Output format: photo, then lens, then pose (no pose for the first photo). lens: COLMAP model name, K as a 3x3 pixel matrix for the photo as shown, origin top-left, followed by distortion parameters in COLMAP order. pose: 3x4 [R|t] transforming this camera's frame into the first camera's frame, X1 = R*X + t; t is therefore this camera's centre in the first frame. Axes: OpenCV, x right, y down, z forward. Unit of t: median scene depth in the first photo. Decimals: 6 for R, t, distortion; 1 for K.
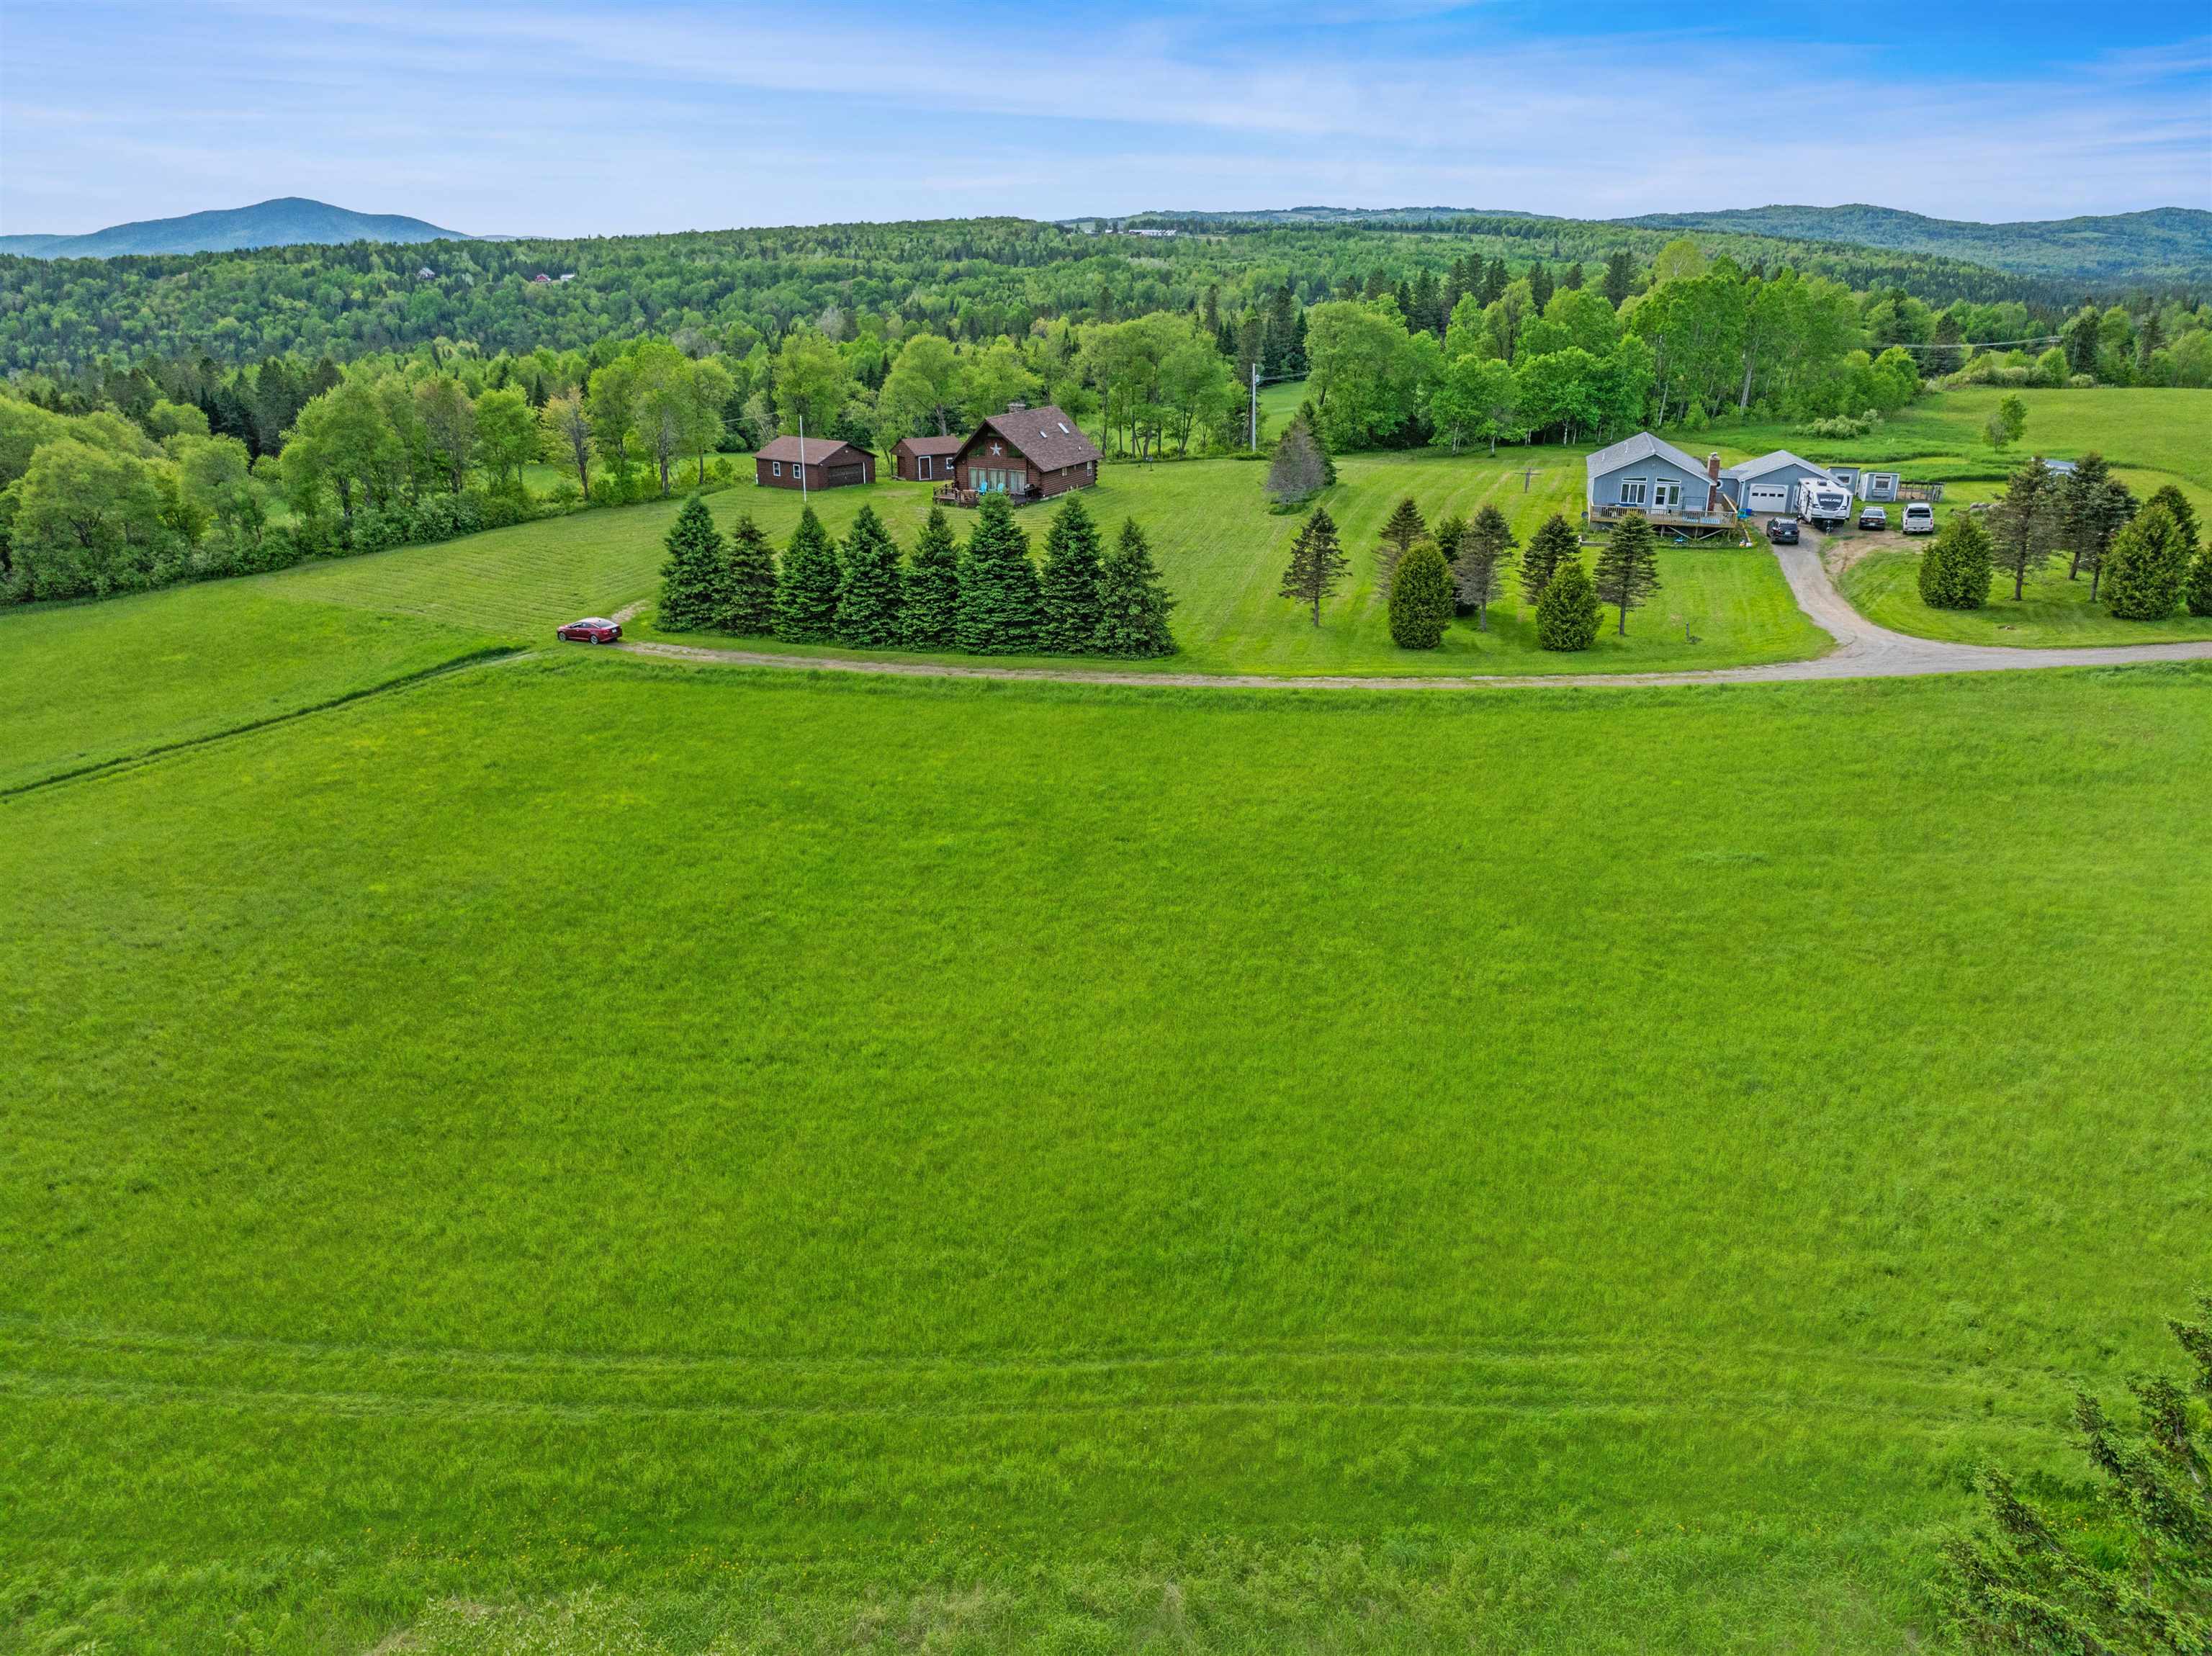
lens RADIAL K [[1552.0, 0, 1114.4], [0, 1552.0, 811.3], [0, 0, 1]] dist [-0.062126, 0.029782]
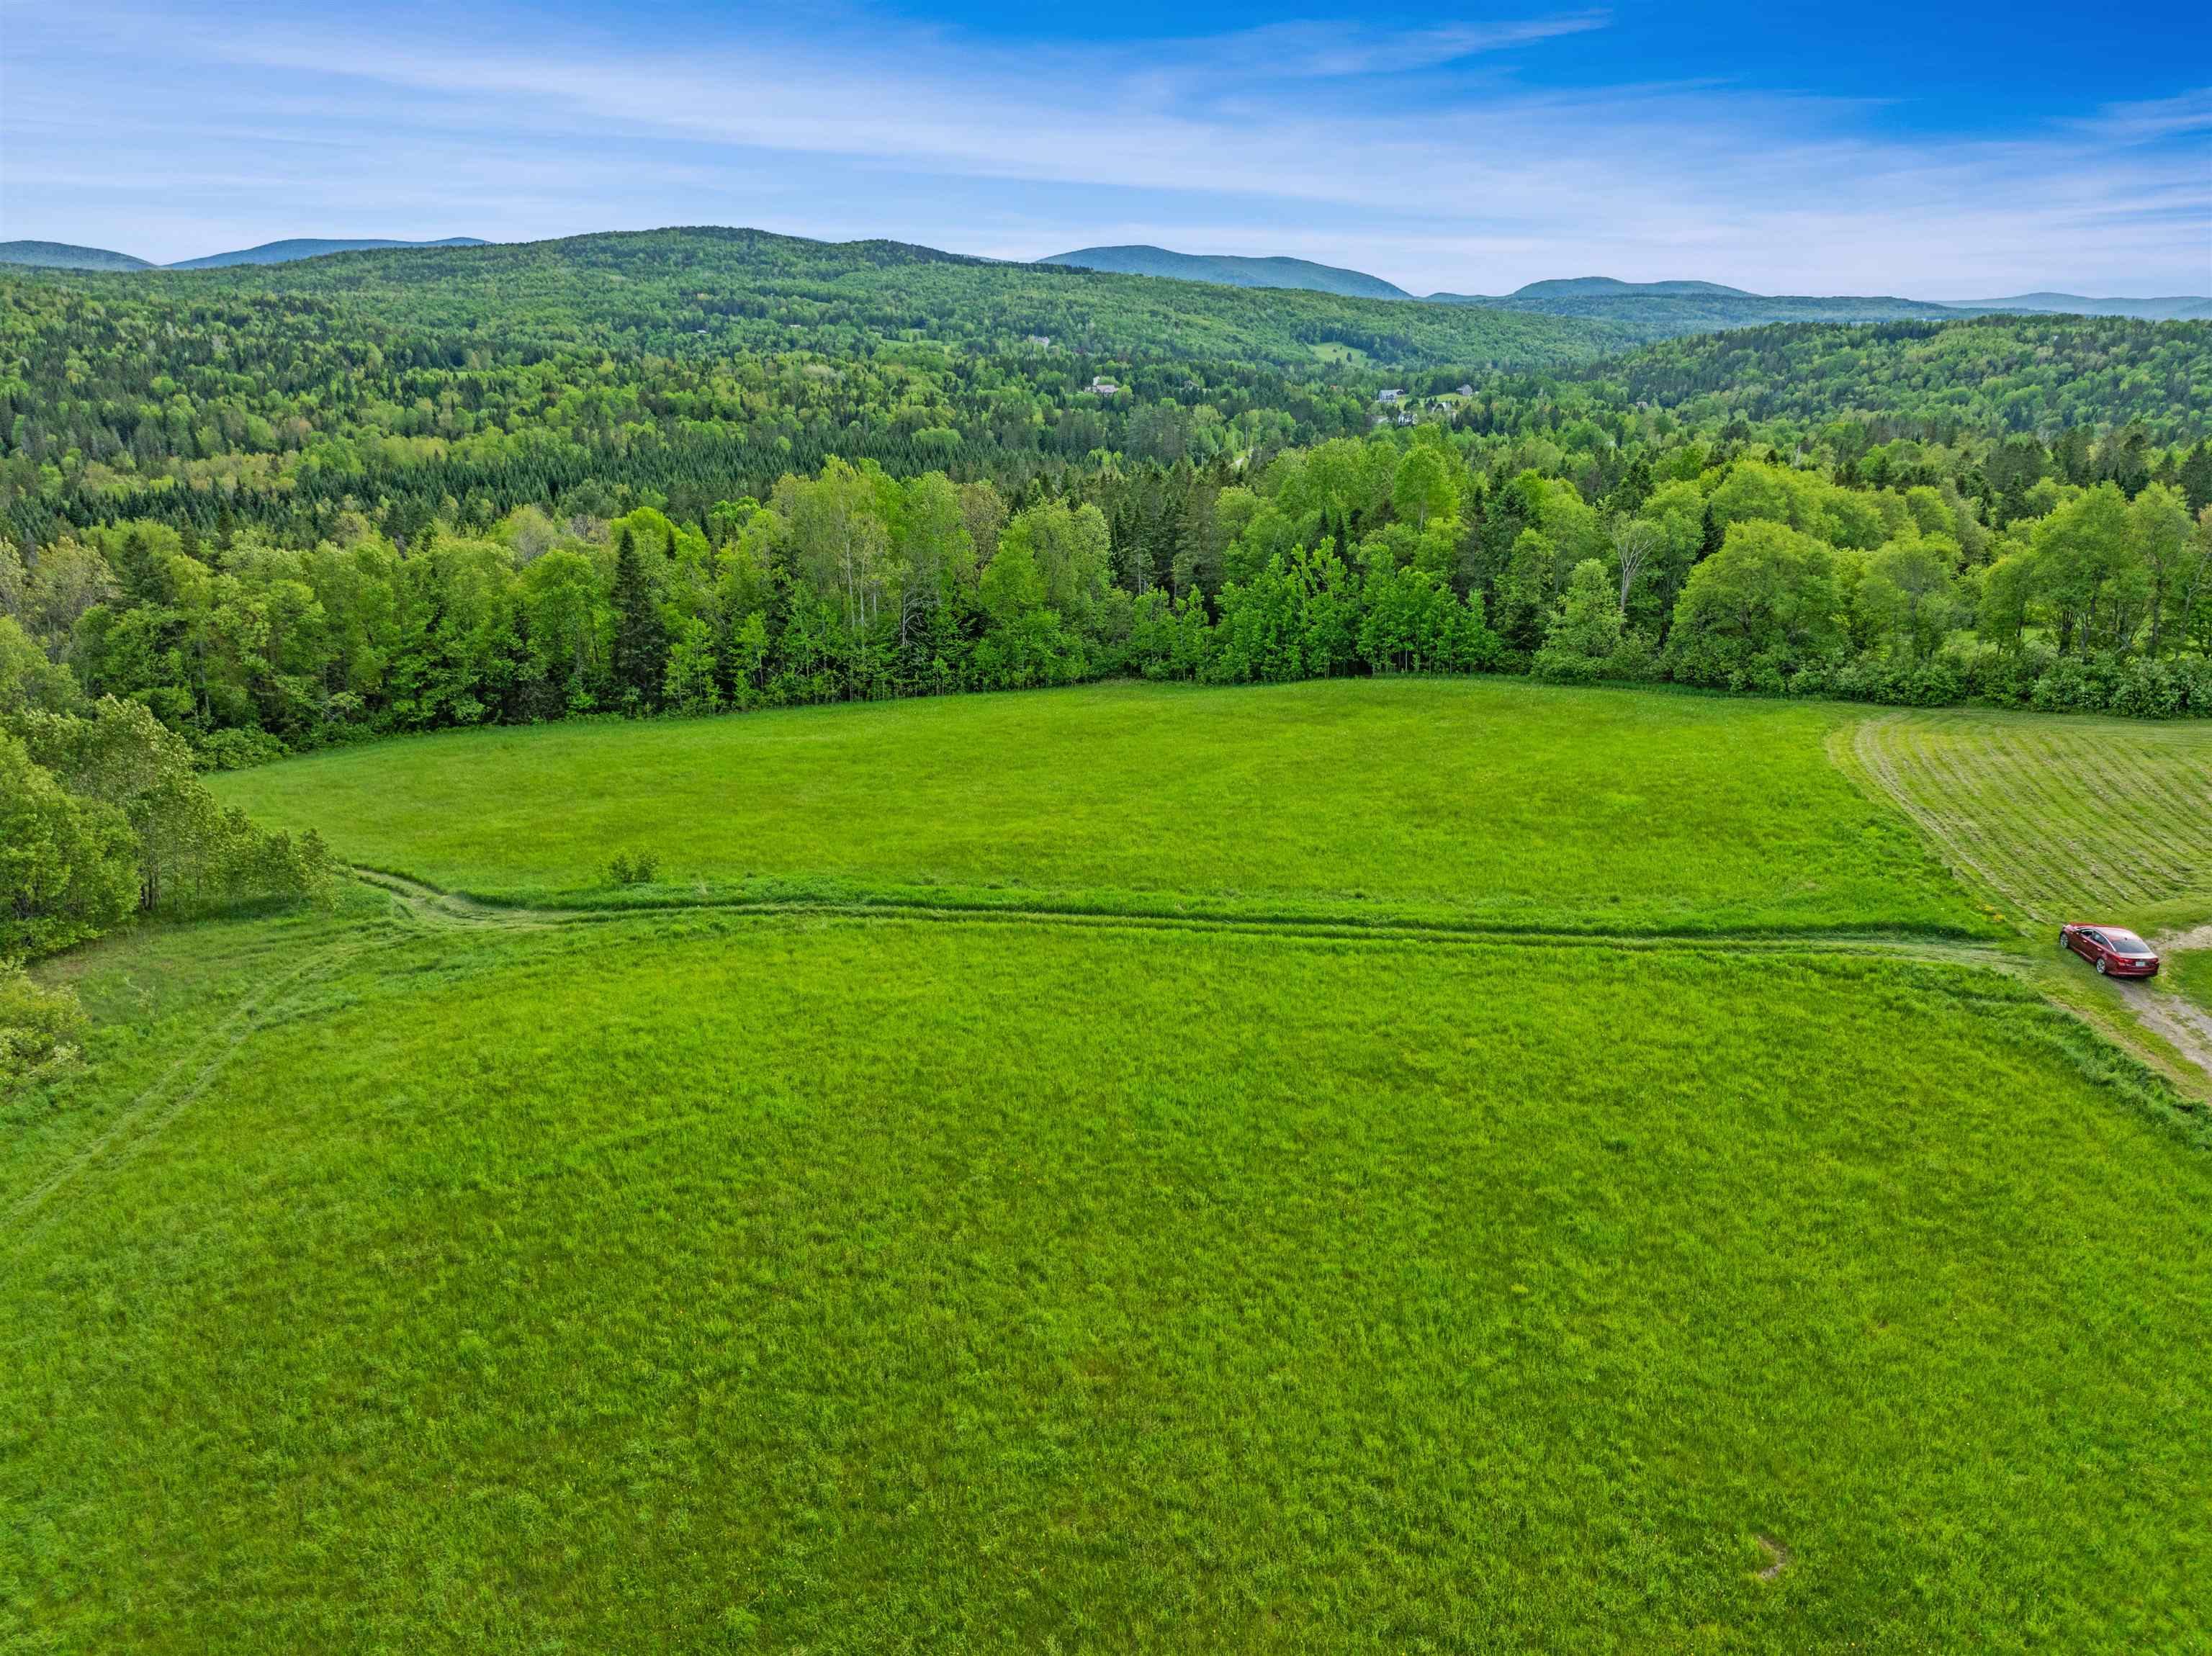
lens RADIAL K [[1552.0, 0, 1110.5], [0, 1552.0, 831.5], [0, 0, 1]] dist [-0.062126, 0.029782]
pose [[0.380725, 0.282861, -0.880363, 0.011522], [-0.304412, 0.937335, 0.169519, -0.095748], [0.873145, 0.203452, 0.442973, 0.265380]]
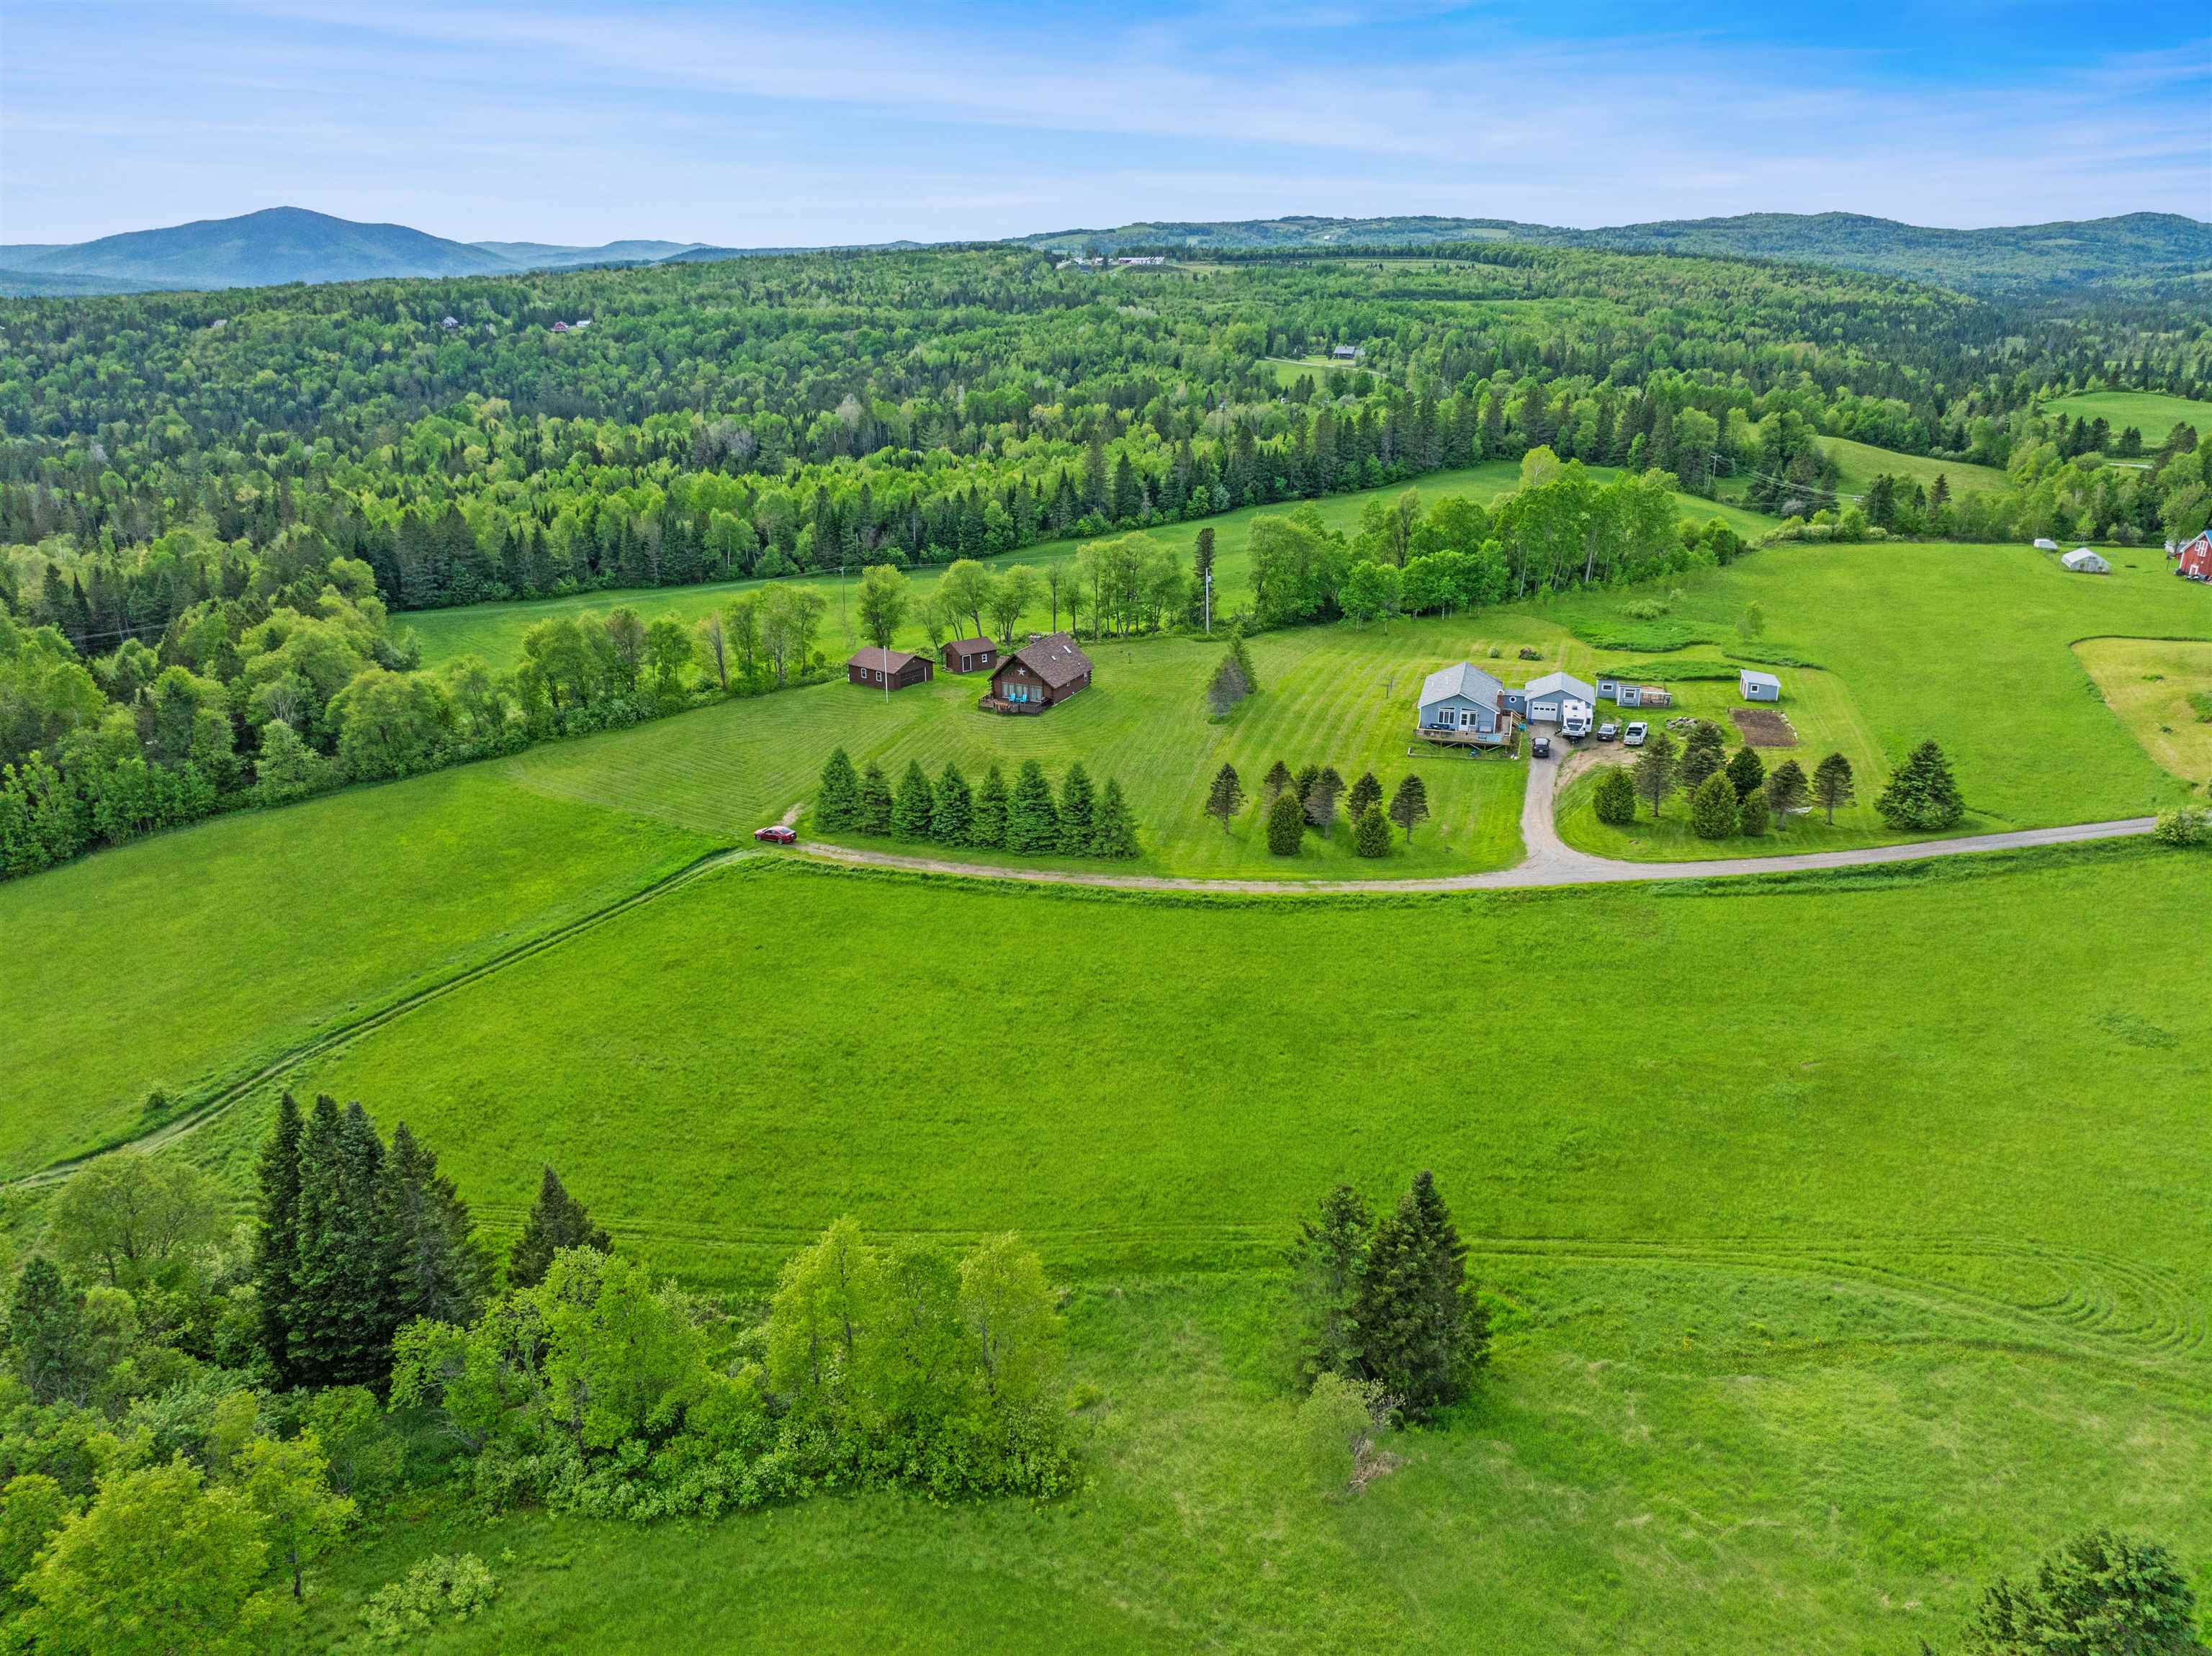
lens RADIAL K [[1552.0, 0, 1110.2], [0, 1552.0, 831.3], [0, 0, 1]] dist [-0.062126, 0.029782]
pose [[0.999968, -0.007937, 0.000436, 0.004627], [0.007929, 0.999864, 0.014463, -0.095030], [-0.000550, -0.014460, 0.999895, -0.411304]]
